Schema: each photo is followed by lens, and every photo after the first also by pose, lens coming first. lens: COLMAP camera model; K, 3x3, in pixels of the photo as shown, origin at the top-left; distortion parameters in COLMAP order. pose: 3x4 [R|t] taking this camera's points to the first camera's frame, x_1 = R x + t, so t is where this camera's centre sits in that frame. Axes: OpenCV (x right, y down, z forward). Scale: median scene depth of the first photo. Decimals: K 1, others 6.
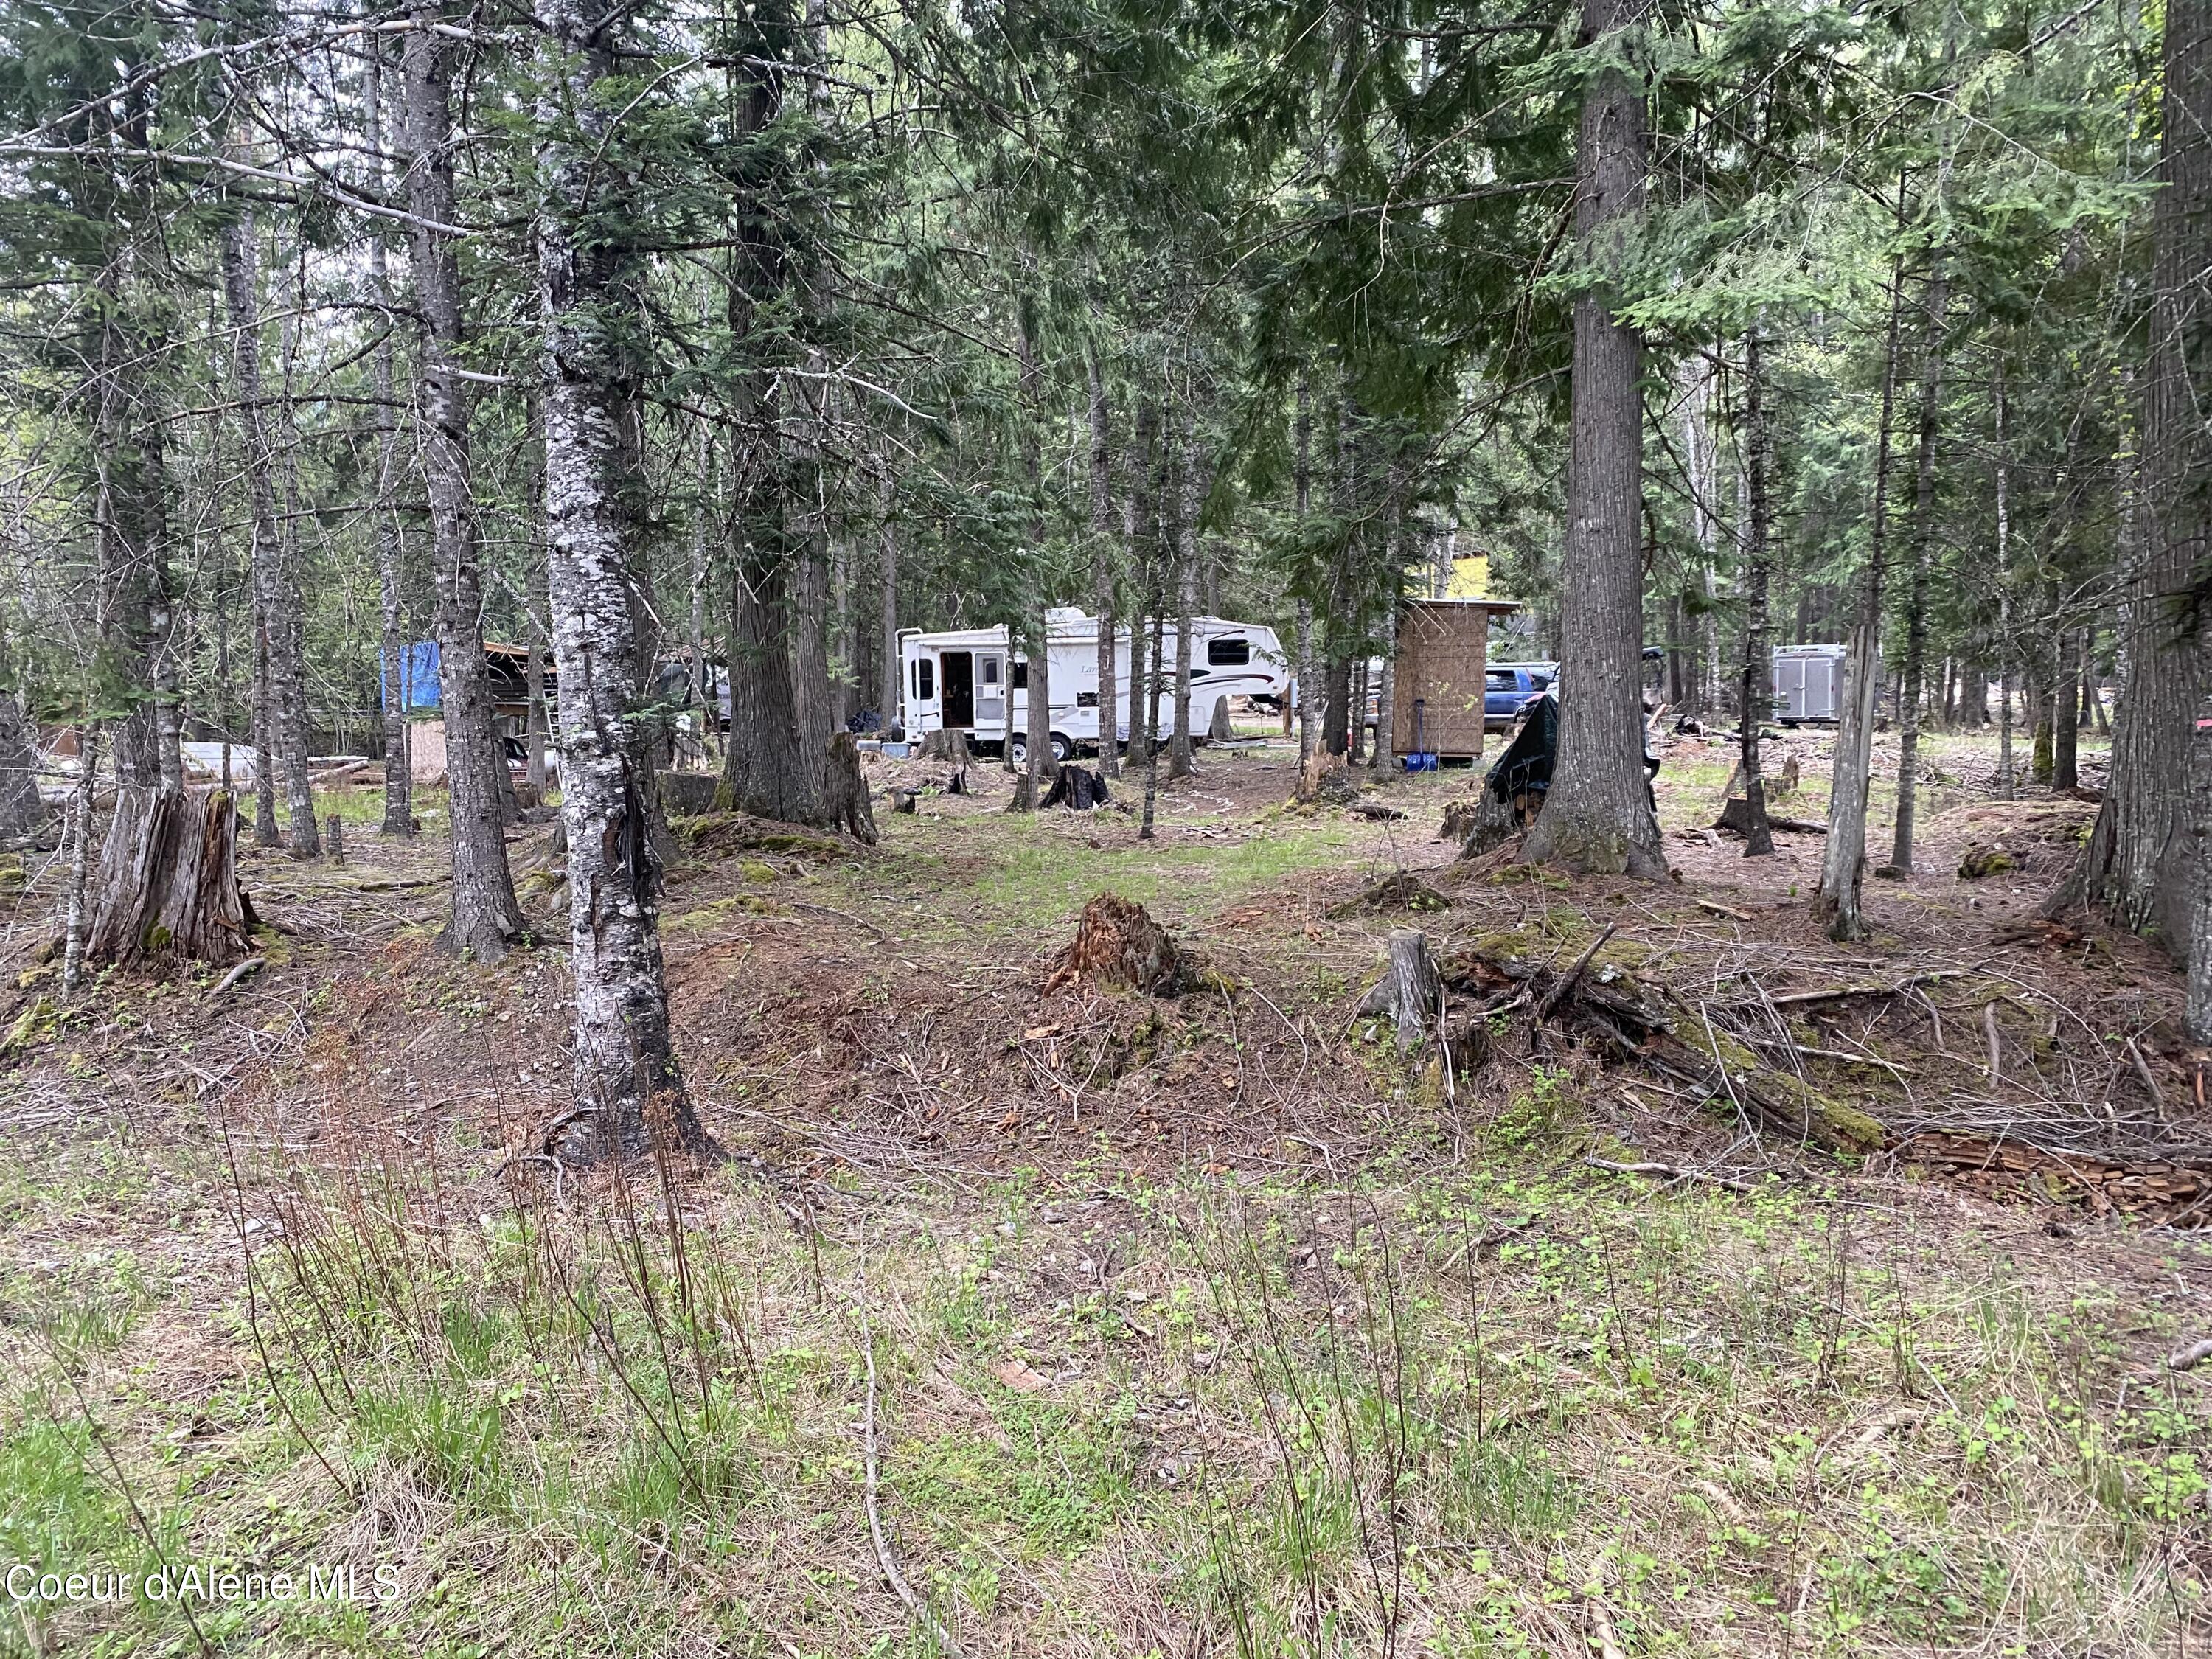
lens RADIAL K [[1674.8, 0, 1106.0], [0, 1674.8, 829.5], [0, 0, 1]] dist [0.000836, 0.000676]
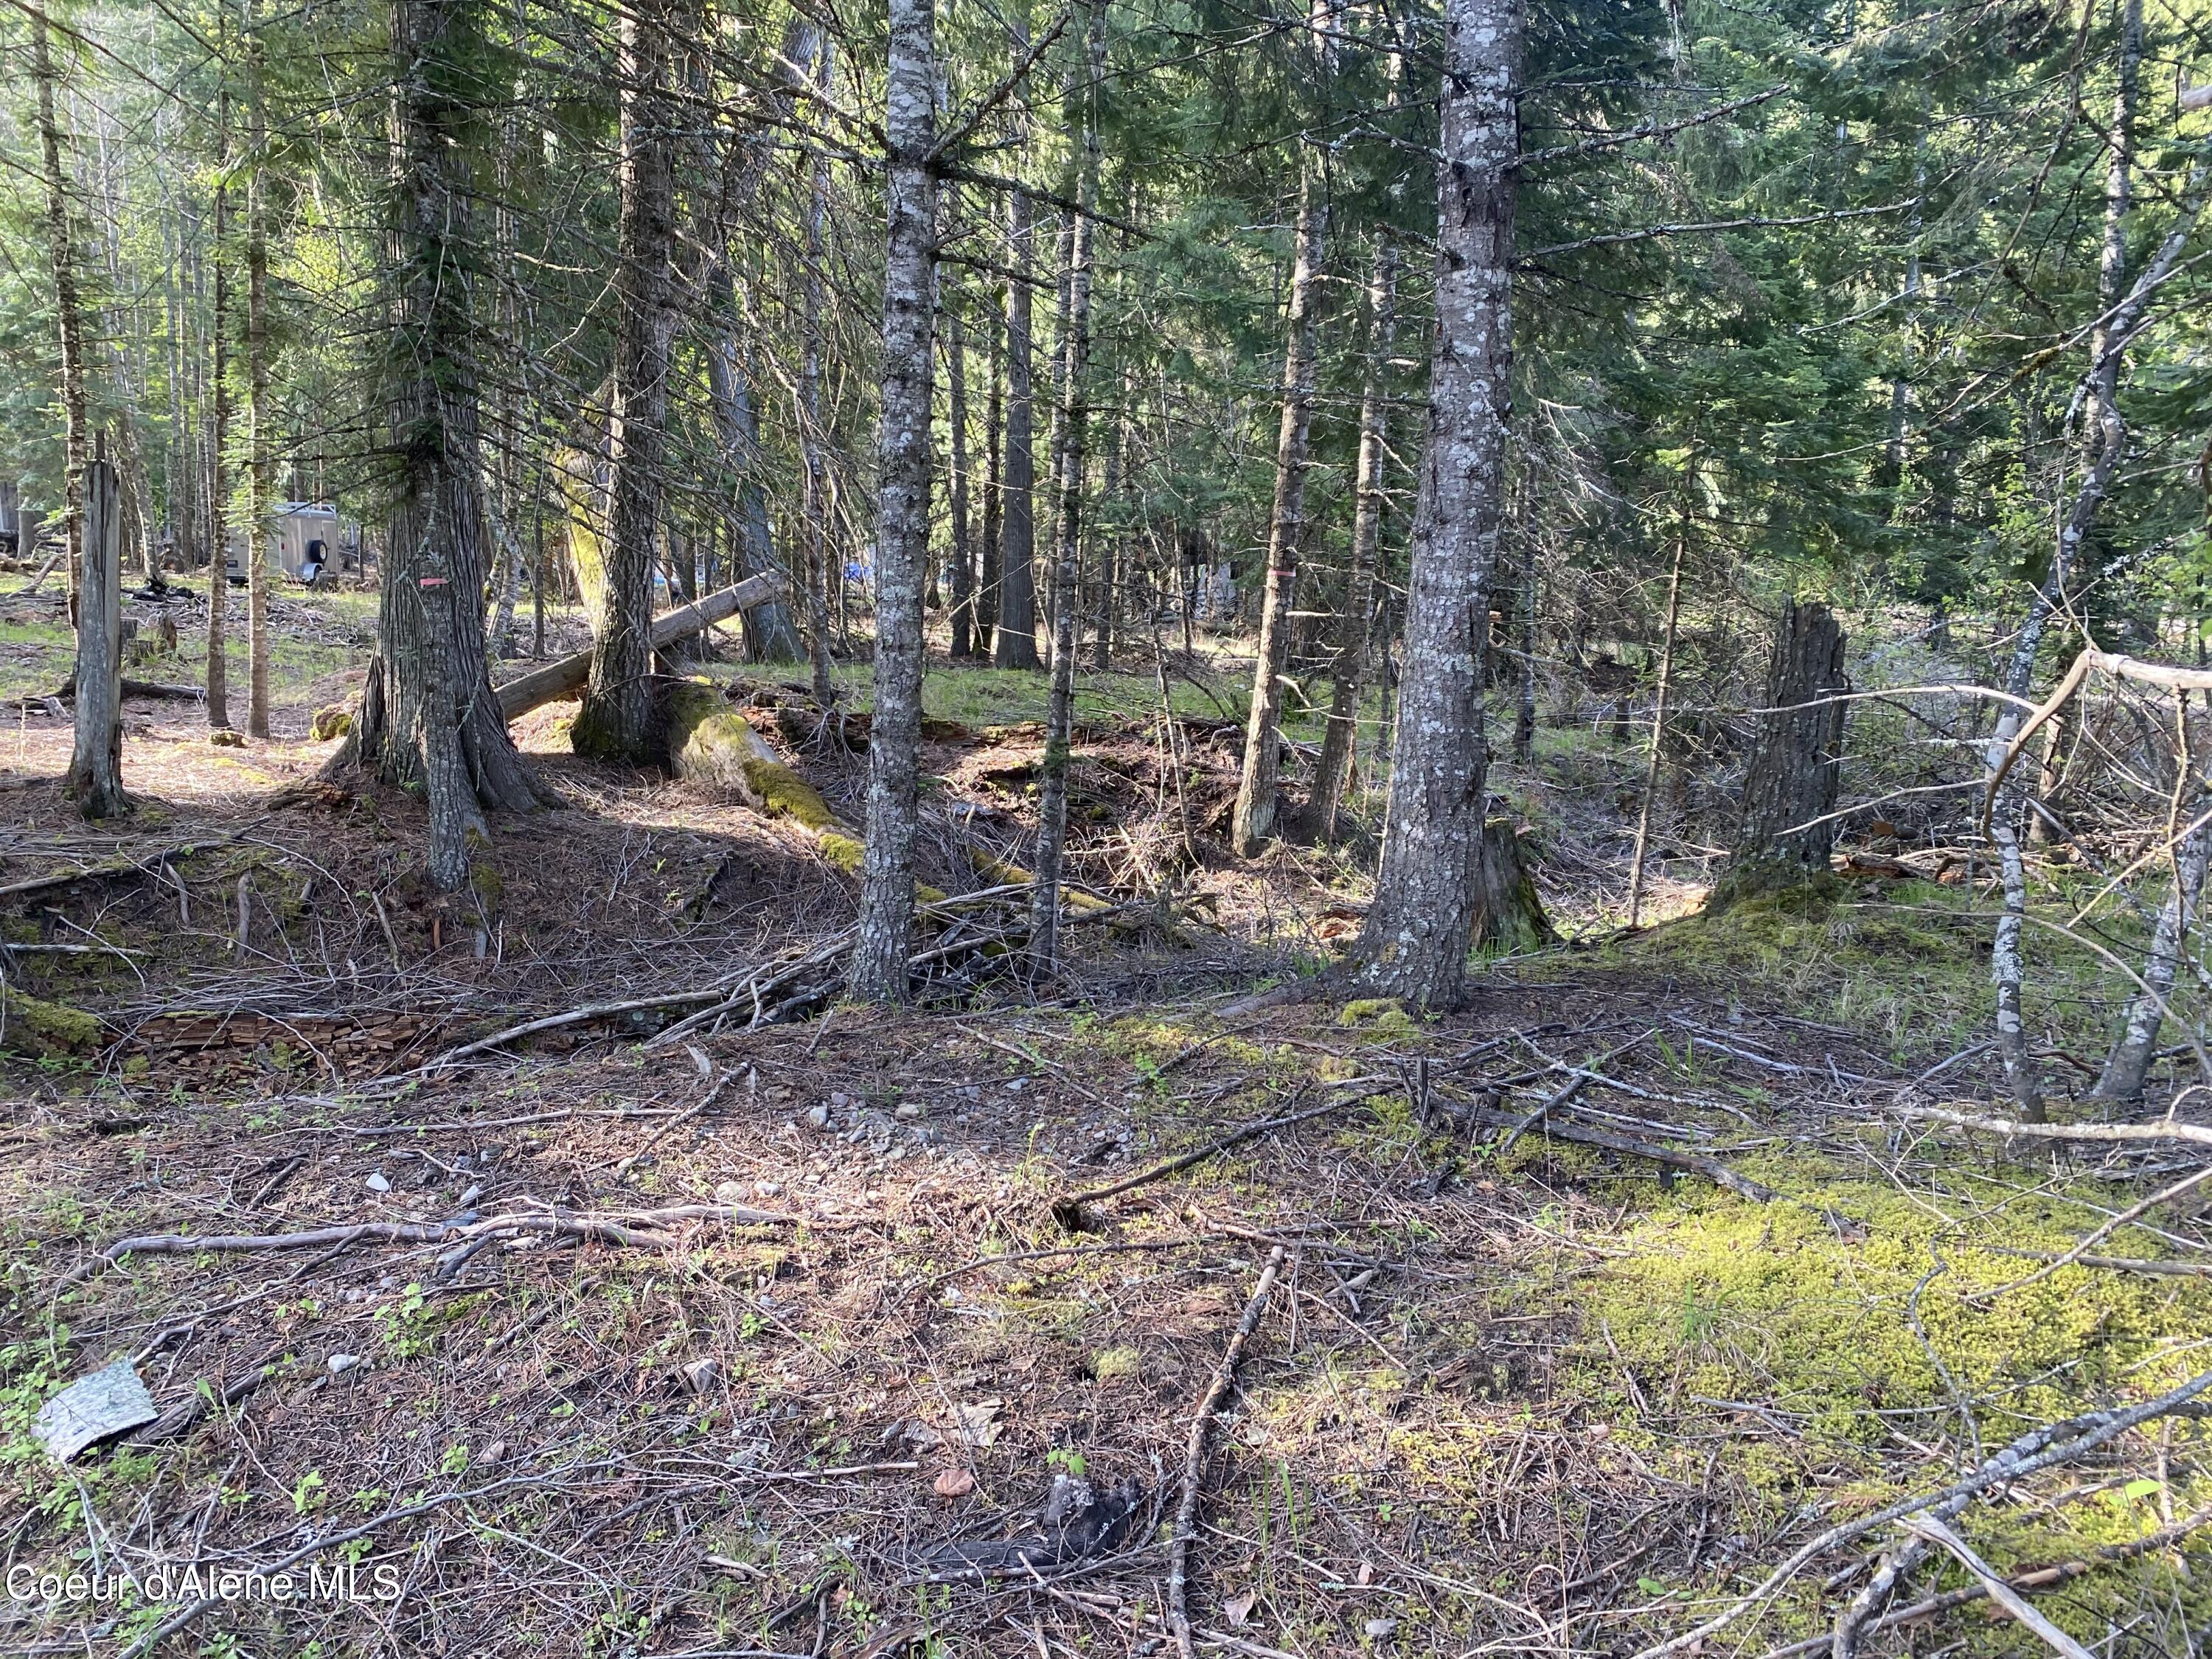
lens RADIAL K [[1693.4, 0, 1106.3], [0, 1693.4, 860.0], [0, 0, 1]] dist [0.005564, -0.041837]
pose [[0.653825, -0.094510, 0.750720, 0.132867], [0.021444, 0.994085, 0.106471, 0.004695], [-0.756342, -0.053515, 0.651984, -0.002476]]
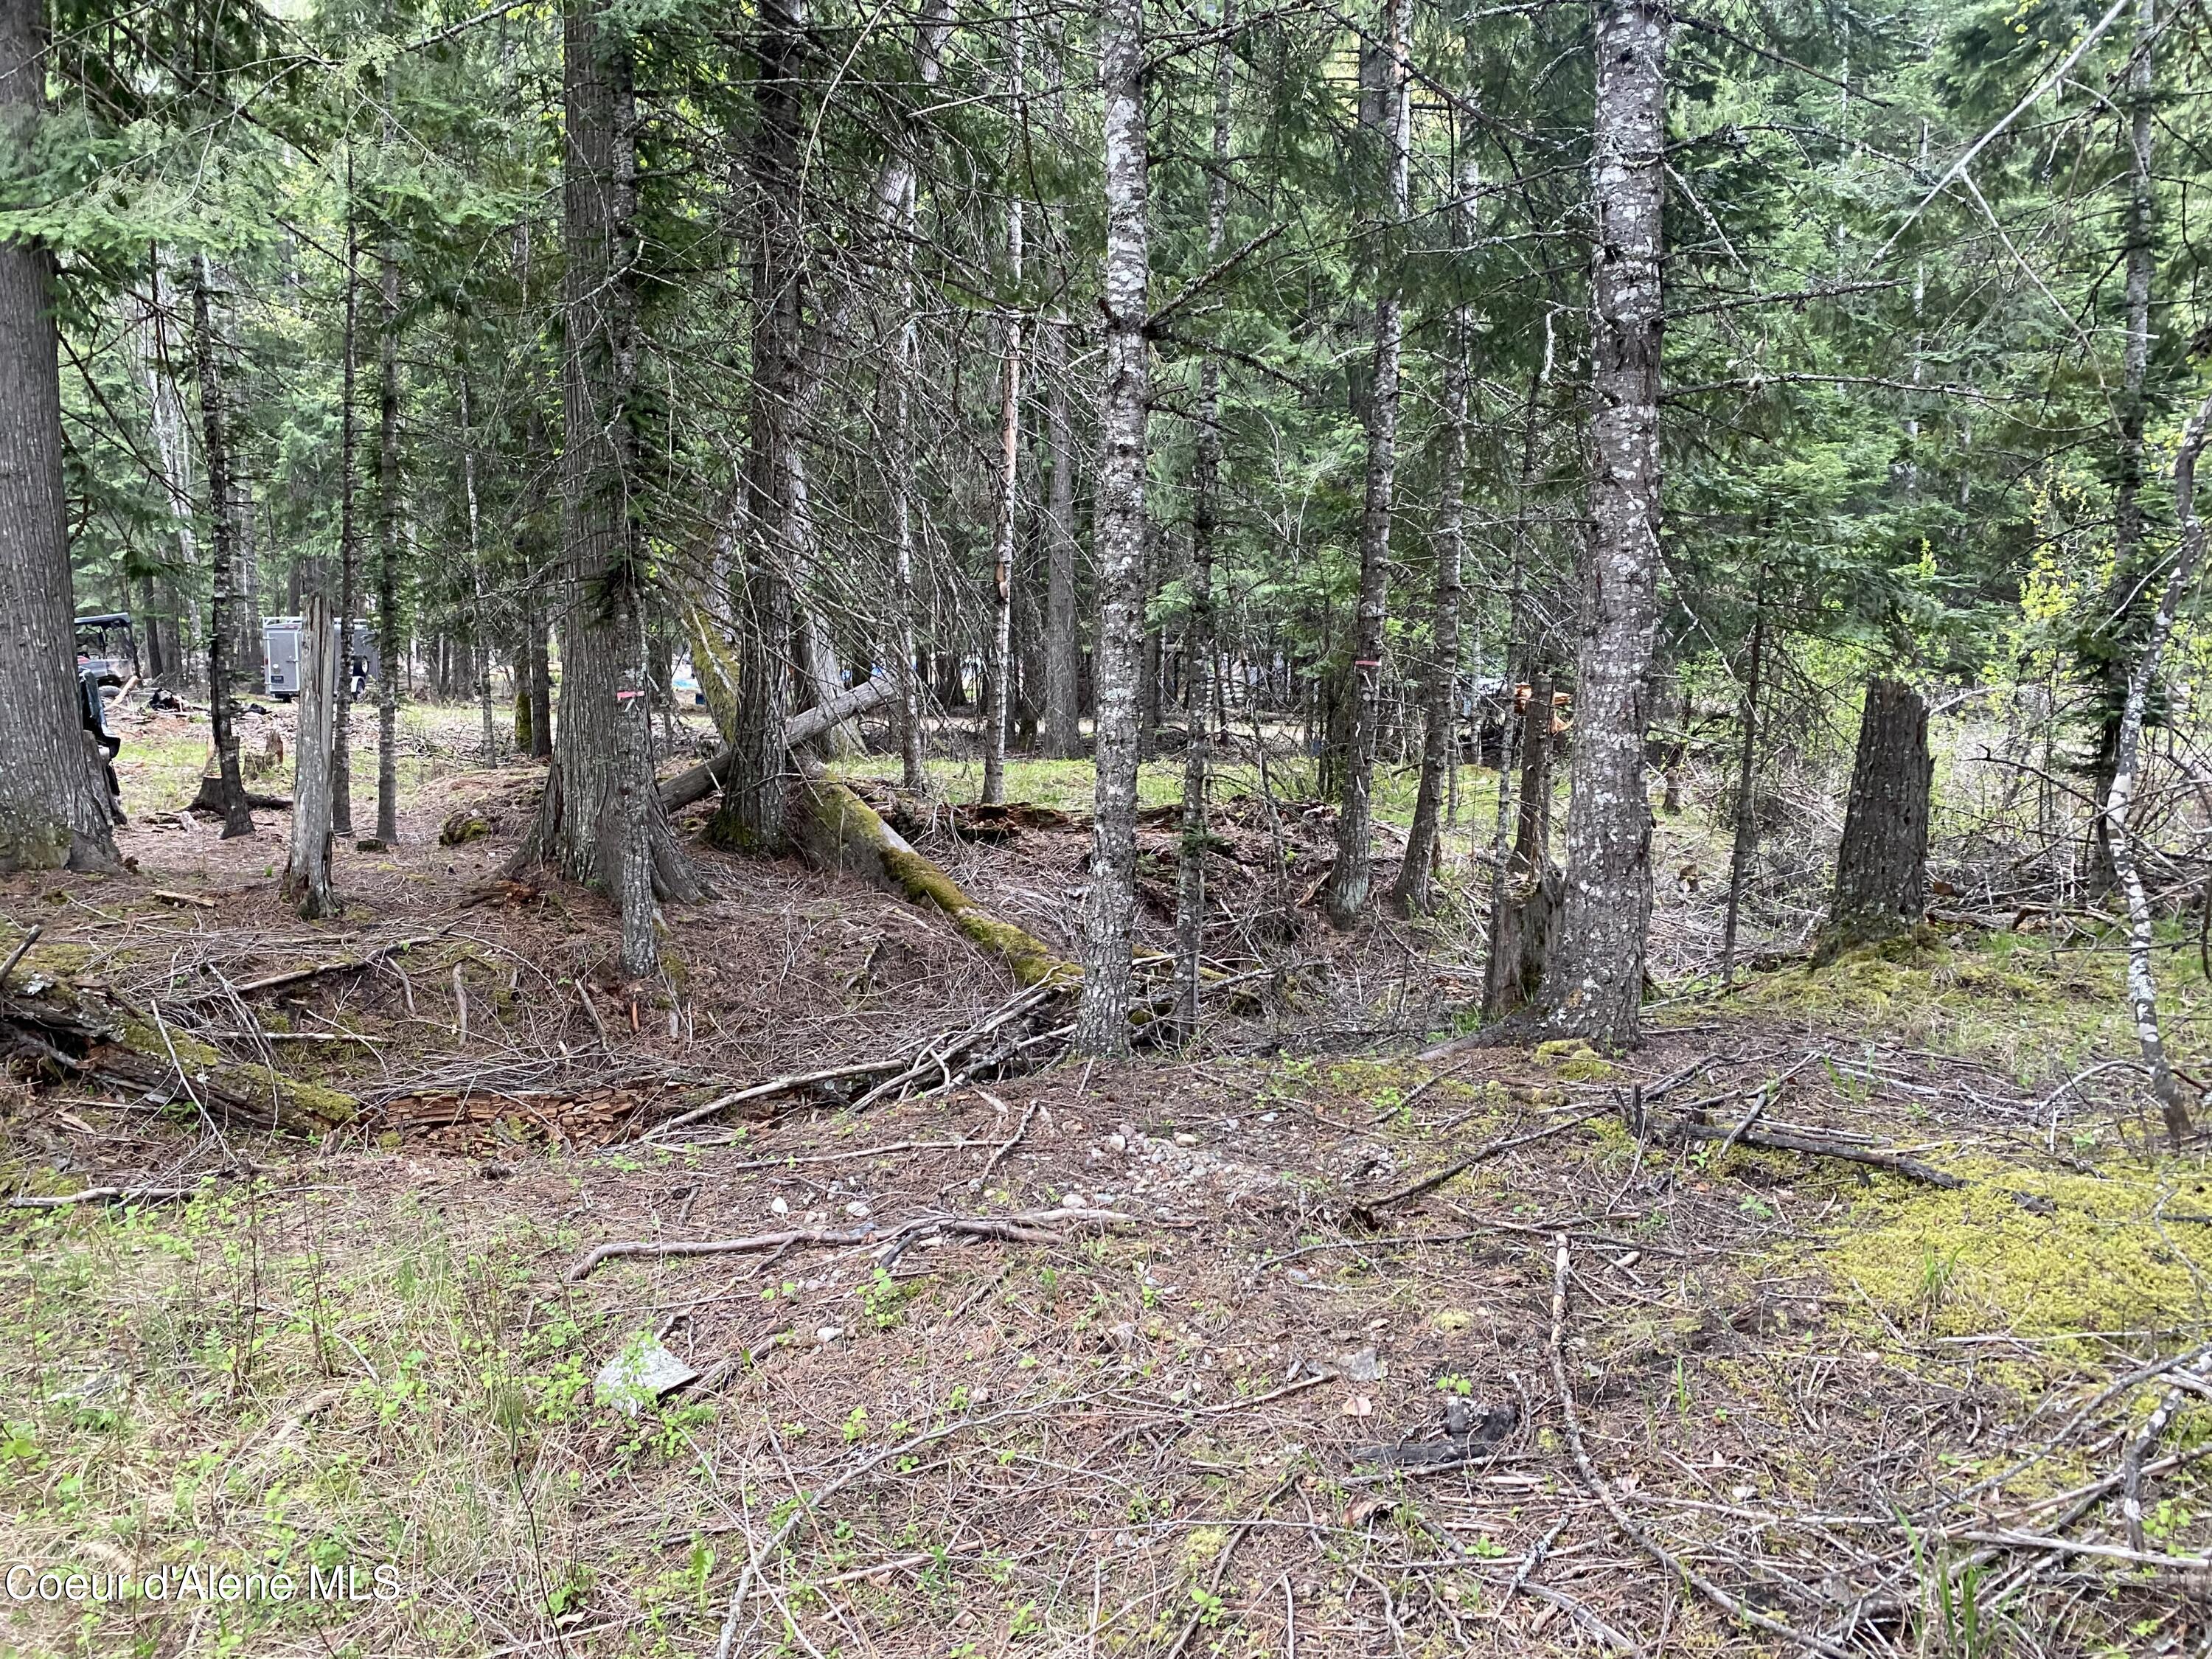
lens RADIAL K [[1680.3, 0, 1106.0], [0, 1680.3, 829.5], [0, 0, 1]] dist [-0.005186, -0.003619]
pose [[0.669598, -0.062681, 0.740074, 0.031543], [0.051174, 0.997958, 0.038222, 0.000806], [-0.740959, 0.012279, 0.671438, -0.002679]]
